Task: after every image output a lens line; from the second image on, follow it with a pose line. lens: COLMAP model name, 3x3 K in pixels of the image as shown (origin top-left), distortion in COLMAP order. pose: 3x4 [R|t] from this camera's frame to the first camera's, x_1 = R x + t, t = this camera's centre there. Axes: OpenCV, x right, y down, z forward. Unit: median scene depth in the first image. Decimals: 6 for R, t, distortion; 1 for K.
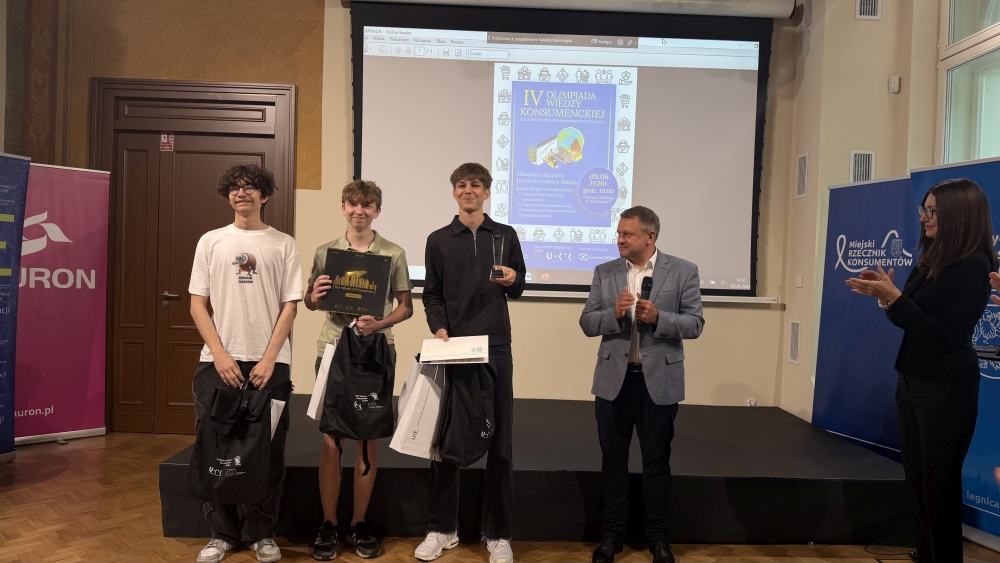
lens RADIAL K [[707.7, 0, 499.9], [0, 707.7, 284.8], [0, 0, 1]] dist [0.054230, -0.053032]
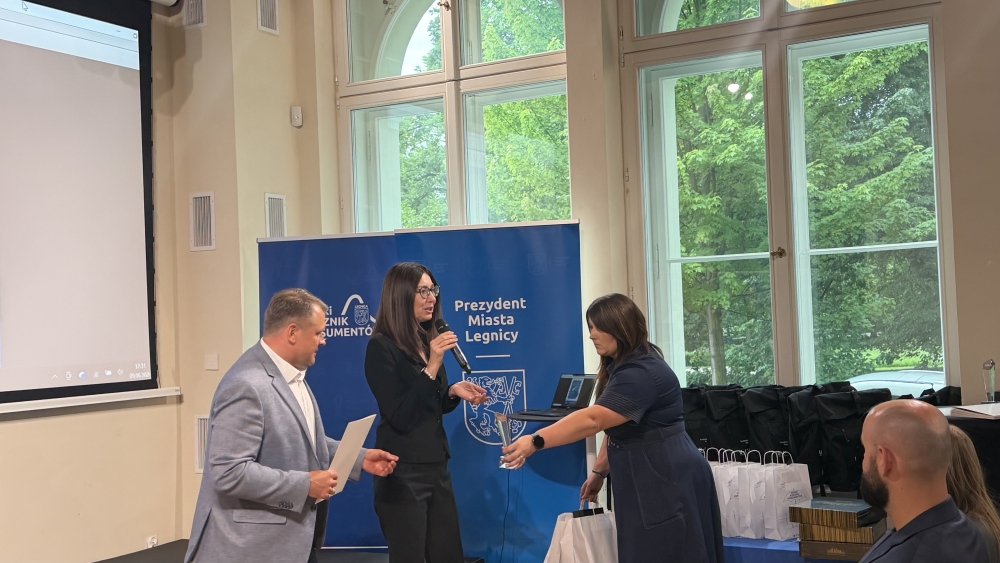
lens RADIAL K [[1276.0, 0, 500.0], [0, 1276.0, 281.5], [0, 0, 1]] dist [0.162045, -0.001960]
pose [[0.509470, -0.019871, 0.860259, -0.594834], [0.067384, 0.997585, -0.016863, -0.046650], [-0.857846, 0.066559, 0.509578, 0.050408]]
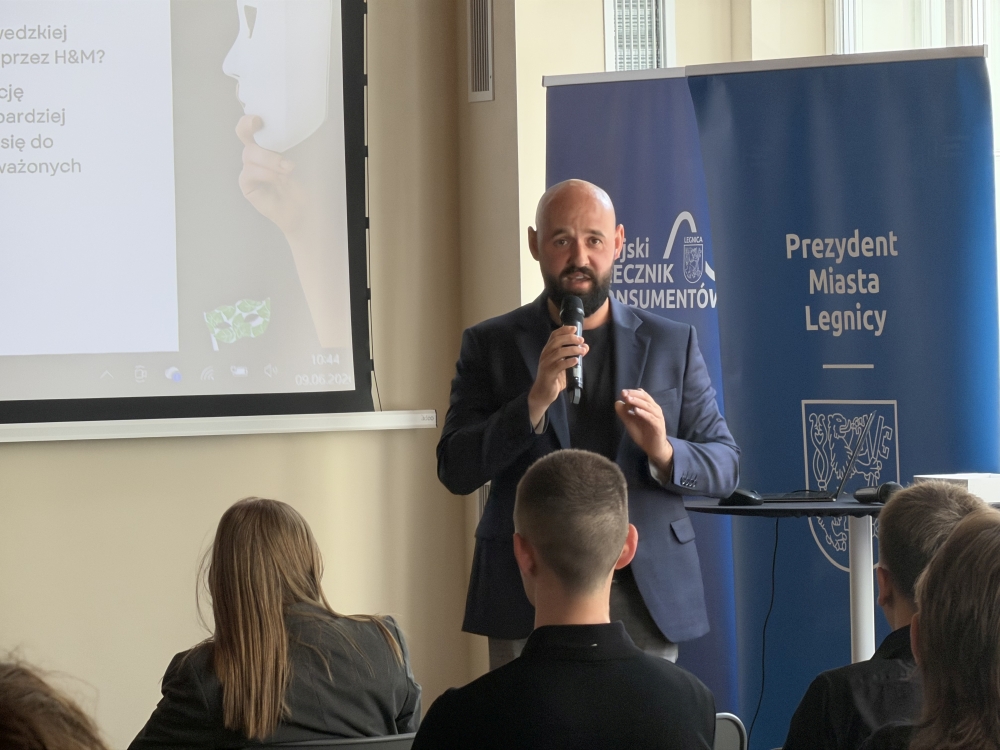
lens RADIAL K [[5960.3, 0, 500.0], [0, 5960.3, 375.0], [0, 0, 1]] dist [0.208665, 8.161341]
pose [[0.951708, -0.056389, 0.301781, -0.411620], [0.055650, 0.998389, 0.011053, -0.027019], [-0.301918, 0.006275, 0.953313, -1.645940]]
